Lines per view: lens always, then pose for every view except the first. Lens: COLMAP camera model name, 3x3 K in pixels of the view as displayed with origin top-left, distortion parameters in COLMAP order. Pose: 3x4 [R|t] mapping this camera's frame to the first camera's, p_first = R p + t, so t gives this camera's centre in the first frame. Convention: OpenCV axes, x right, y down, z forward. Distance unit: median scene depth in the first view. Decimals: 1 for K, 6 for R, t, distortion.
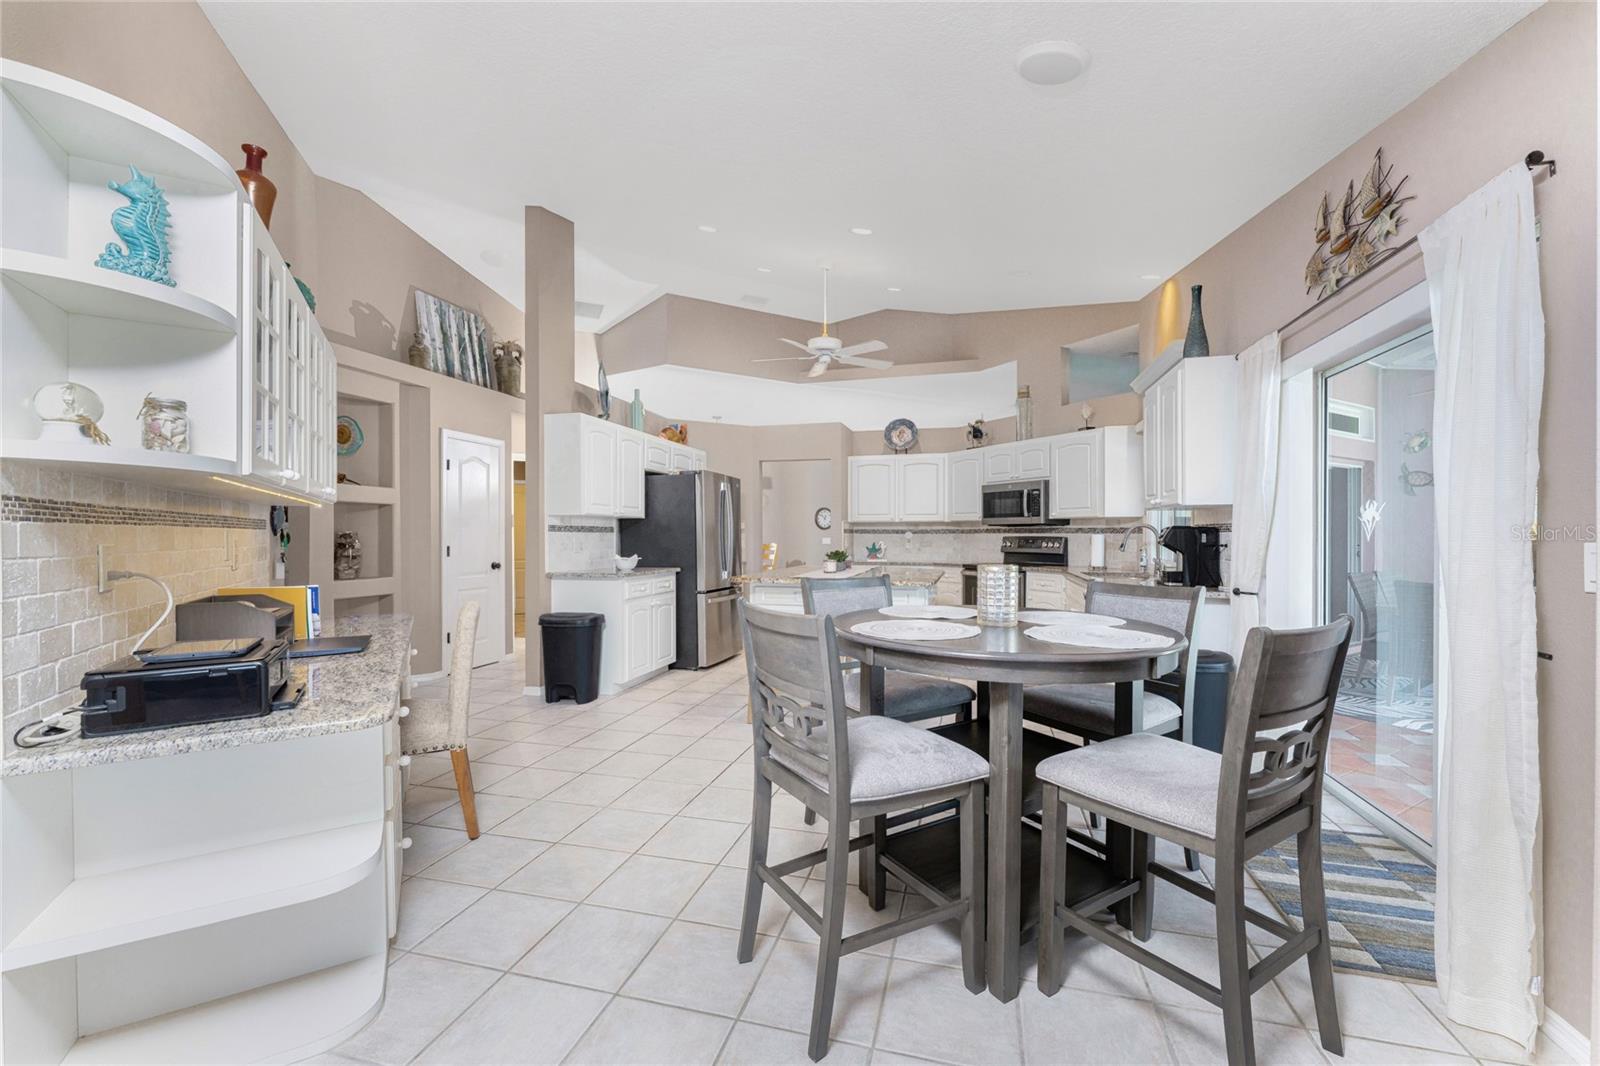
lens RADIAL K [[644.9, 0, 815.7], [0, 644.9, 536.1], [0, 0, 1]] dist [-0.000613, -0.000147]
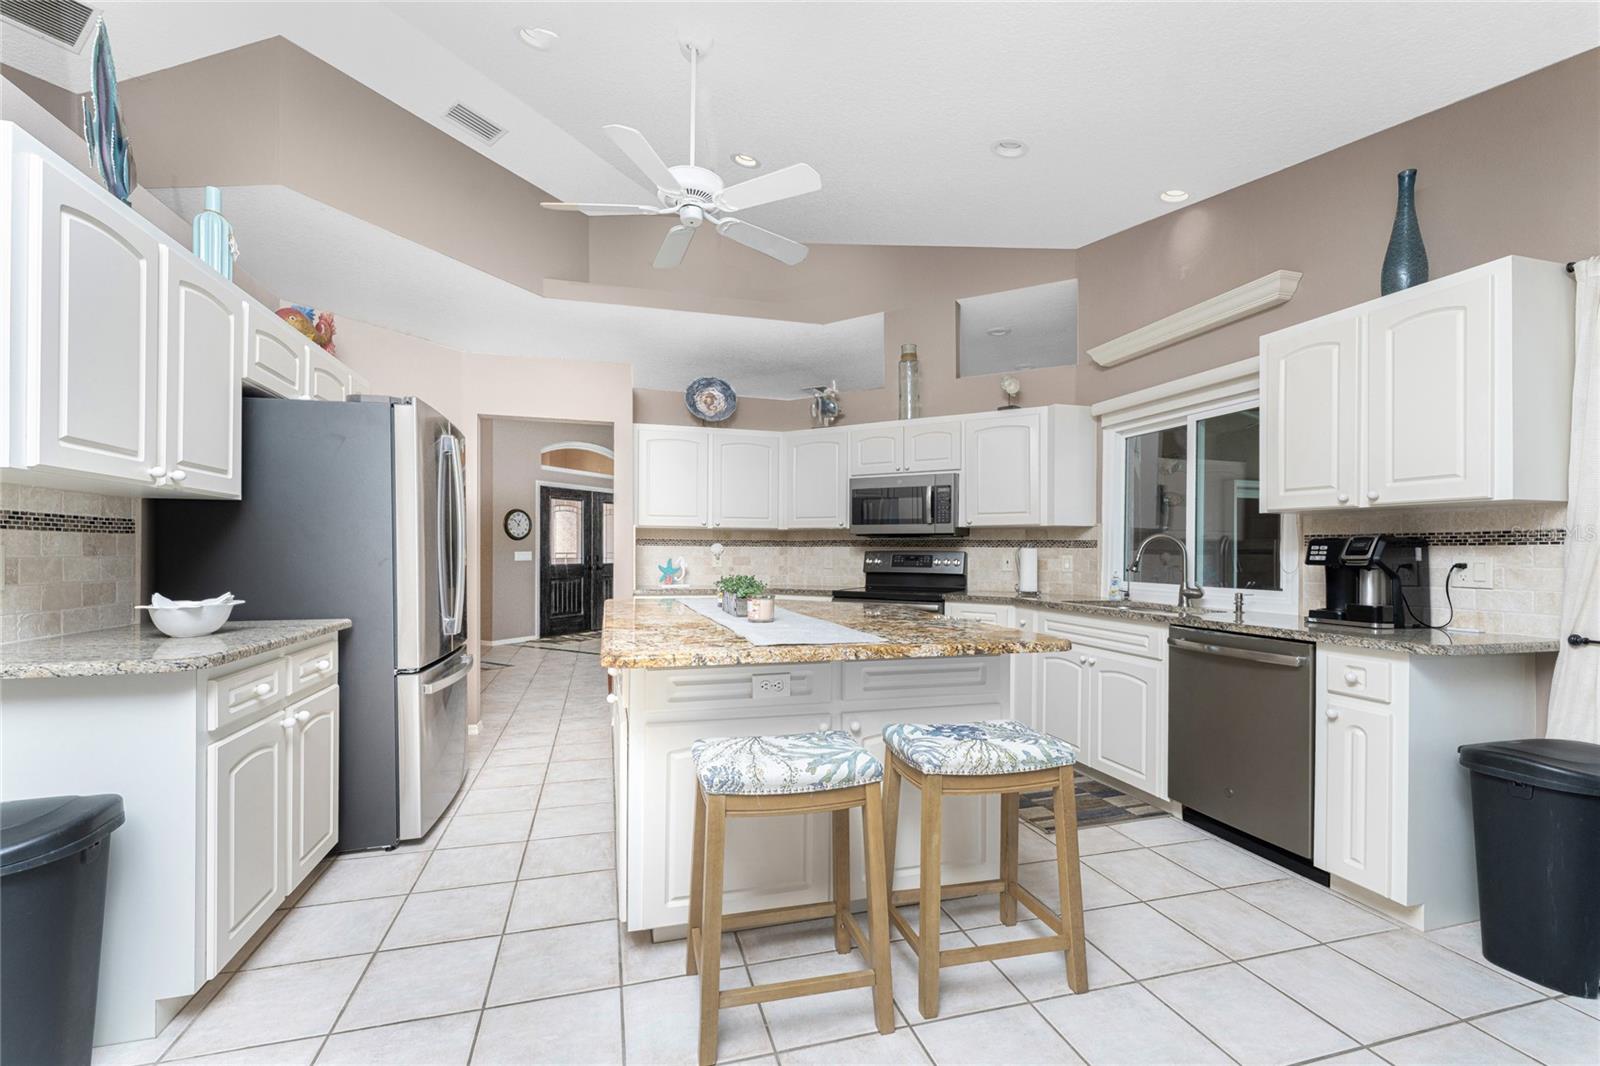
lens RADIAL K [[650.8, 0, 801.6], [0, 650.8, 549.7], [0, 0, 1]] dist [-0.000130, -0.000027]
pose [[0.857896, 0.007235, 0.513772, -0.169725], [-0.005879, 0.999974, -0.004265, 0.002995], [-0.513789, 0.000639, 0.857916, 0.458136]]
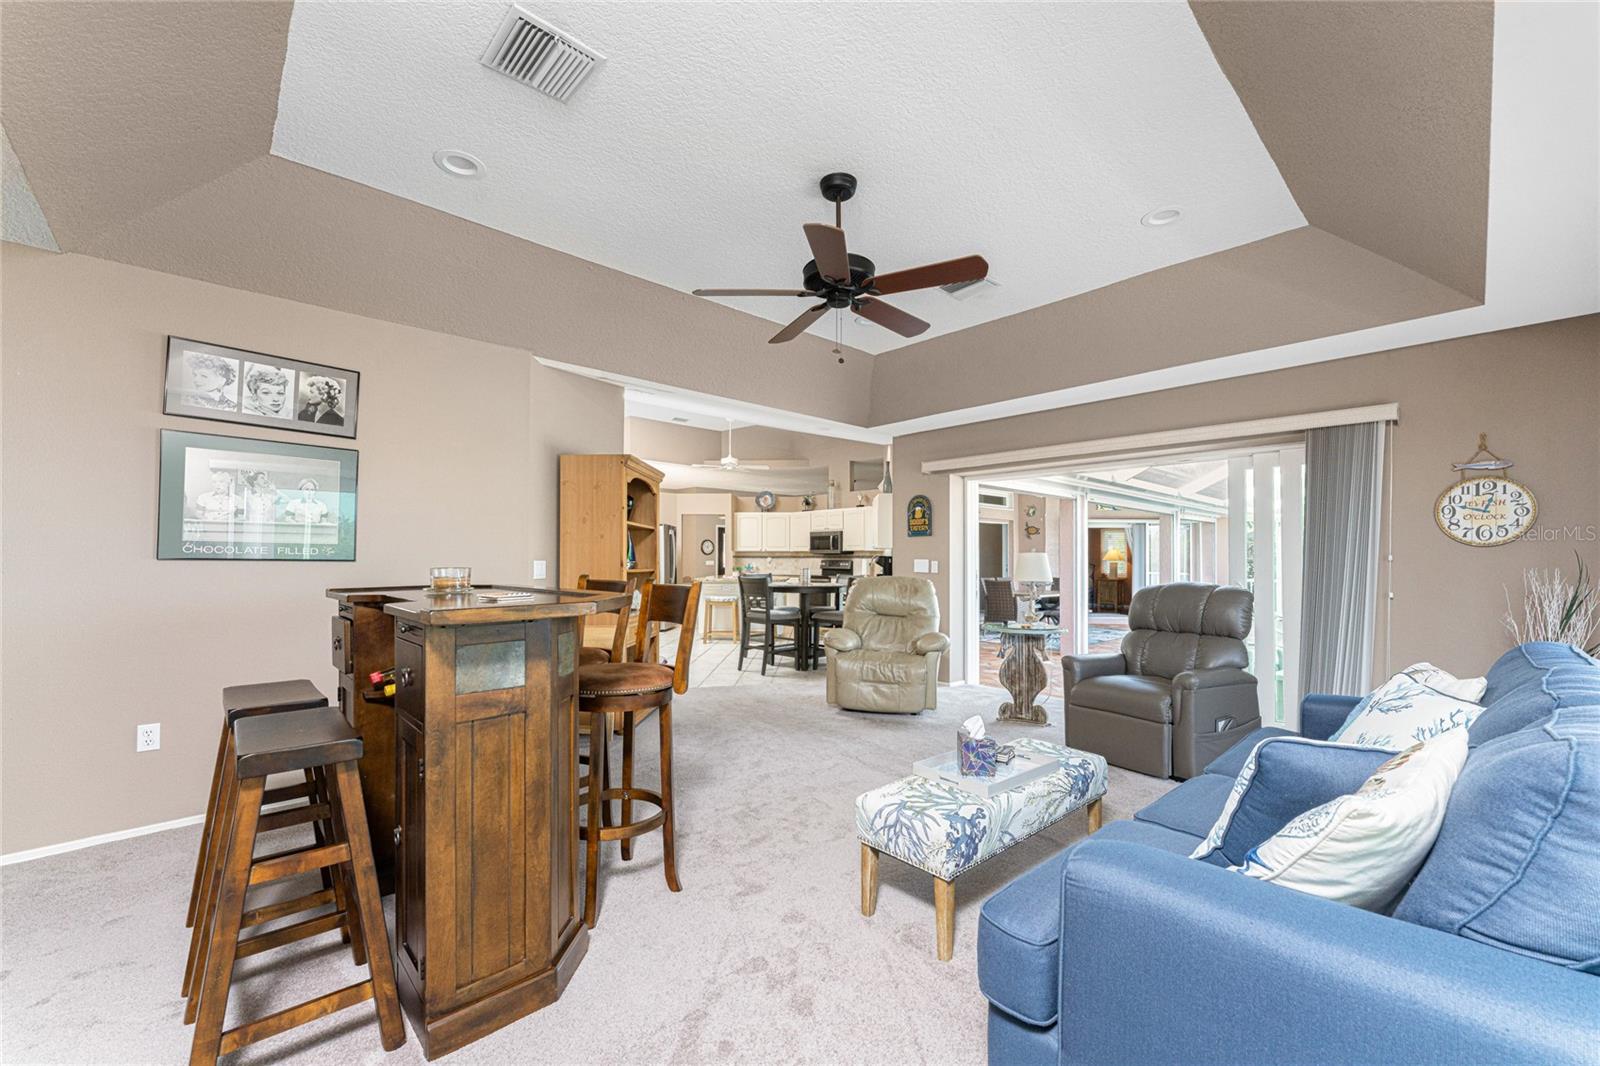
lens RADIAL K [[644.0, 0, 794.5], [0, 644.0, 554.7], [0, 0, 1]] dist [0.000219, -0.000069]
pose [[0.979000, 0.004573, 0.203809, -0.175760], [-0.002890, 0.999959, -0.008553, 0.001678], [-0.203840, 0.007784, 0.978973, -0.872224]]
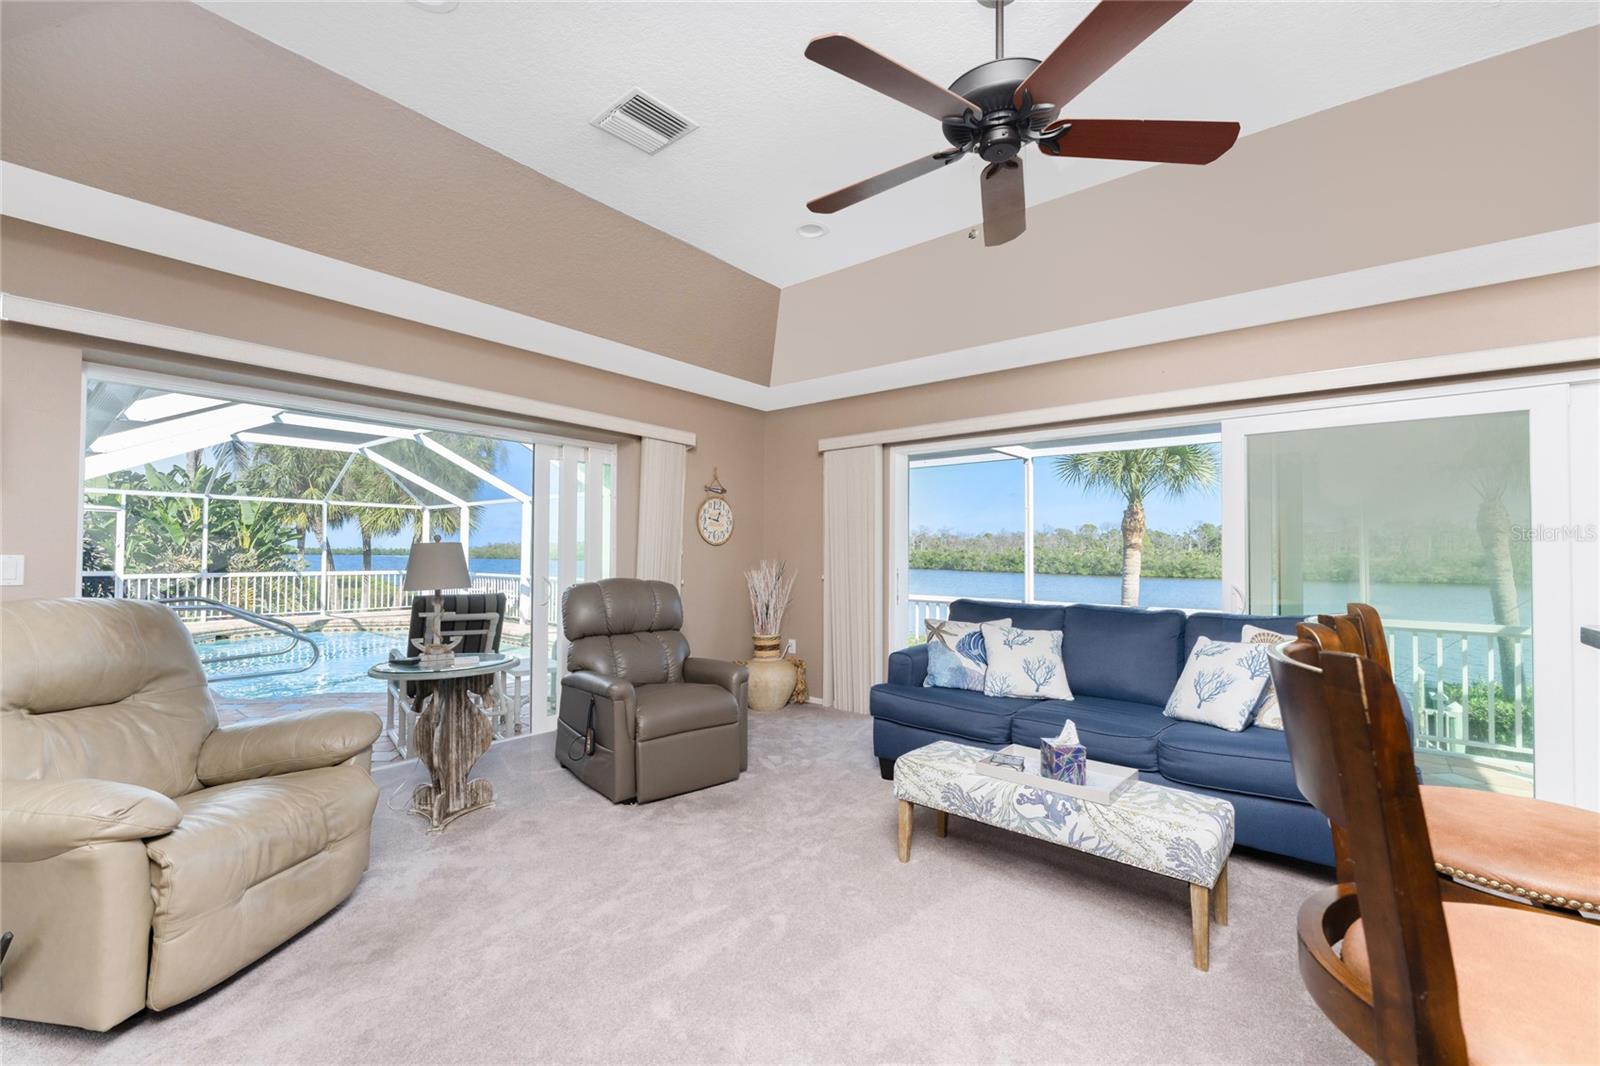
lens RADIAL K [[662.1, 0, 803.1], [0, 662.1, 540.8], [0, 0, 1]] dist [-0.000524, -0.000516]
pose [[-0.345718, 0.016655, 0.938191, -0.301232], [-0.007378, 0.999763, -0.020467, -0.001508], [-0.938310, -0.013997, -0.345513, -0.229482]]
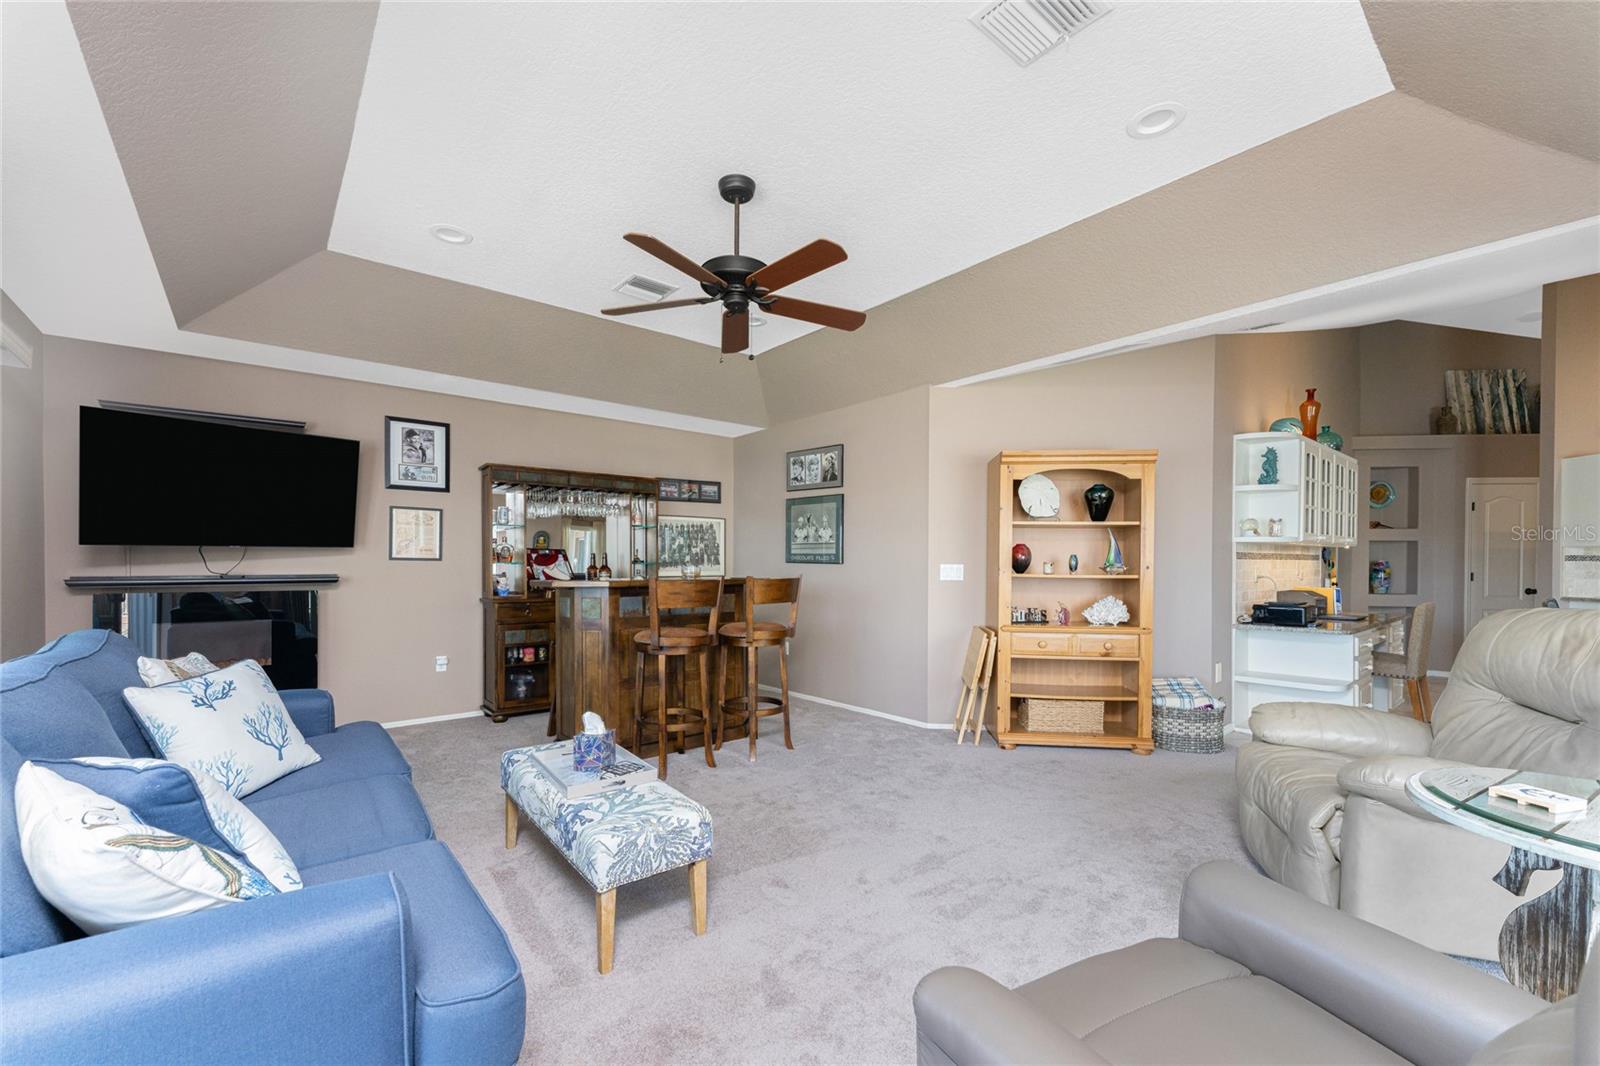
lens RADIAL K [[633.1, 0, 803.6], [0, 633.1, 567.2], [0, 0, 1]] dist [0.000034, -0.000177]
pose [[0.149872, 0.012304, -0.988629, 0.420383], [-0.005406, 0.999918, 0.011625, -0.001985], [0.988691, 0.003602, 0.149926, -0.429833]]
